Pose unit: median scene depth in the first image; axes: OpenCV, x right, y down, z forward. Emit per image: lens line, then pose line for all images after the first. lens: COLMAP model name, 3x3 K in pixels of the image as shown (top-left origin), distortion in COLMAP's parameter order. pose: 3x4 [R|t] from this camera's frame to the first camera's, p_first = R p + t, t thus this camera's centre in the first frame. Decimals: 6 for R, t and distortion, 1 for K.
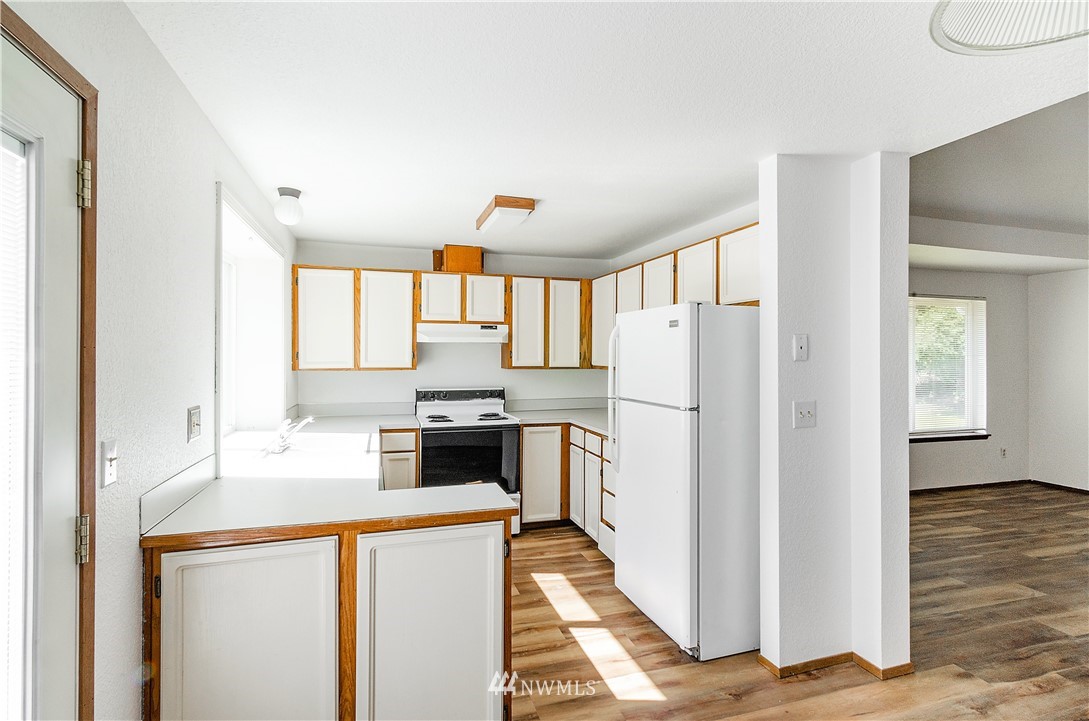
lens RADIAL K [[532.6, 0, 548.8], [0, 532.6, 362.0], [0, 0, 1]] dist [-0.000381, 0.004031]
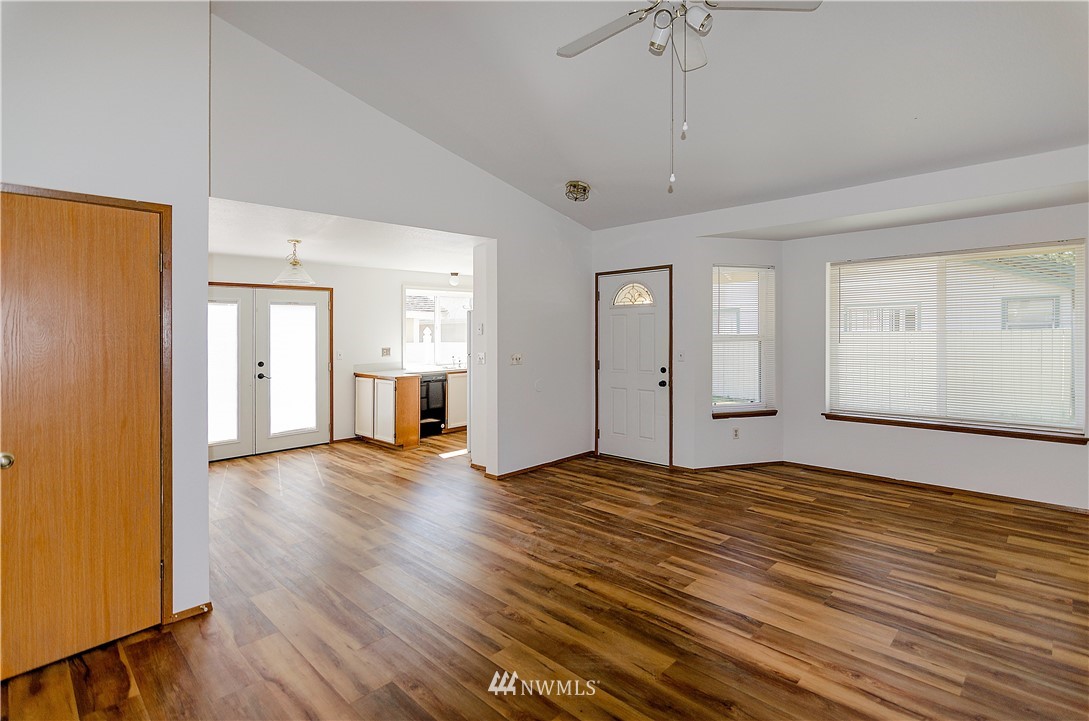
lens RADIAL K [[532.6, 0, 557.8], [0, 532.6, 334.2], [0, 0, 1]] dist [-0.000381, 0.004031]
pose [[0.479977, -0.004030, -0.877272, 1.537925], [0.006632, 0.999978, -0.000965, -0.000920], [0.877256, -0.005355, 0.479993, 0.108570]]
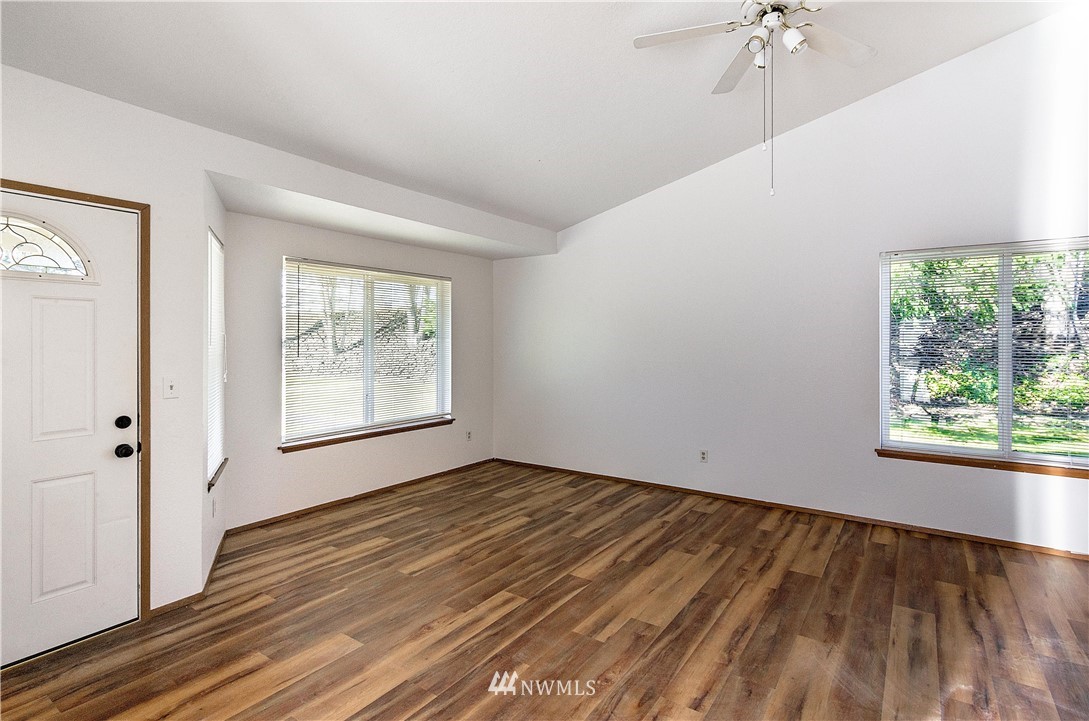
lens RADIAL K [[532.6, 0, 553.5], [0, 532.6, 352.7], [0, 0, 1]] dist [-0.000381, 0.004031]
pose [[0.788968, -0.016413, 0.614215, 0.522202], [0.006682, 0.999813, 0.018134, -0.001850], [-0.614397, -0.010203, 0.788931, 0.170161]]
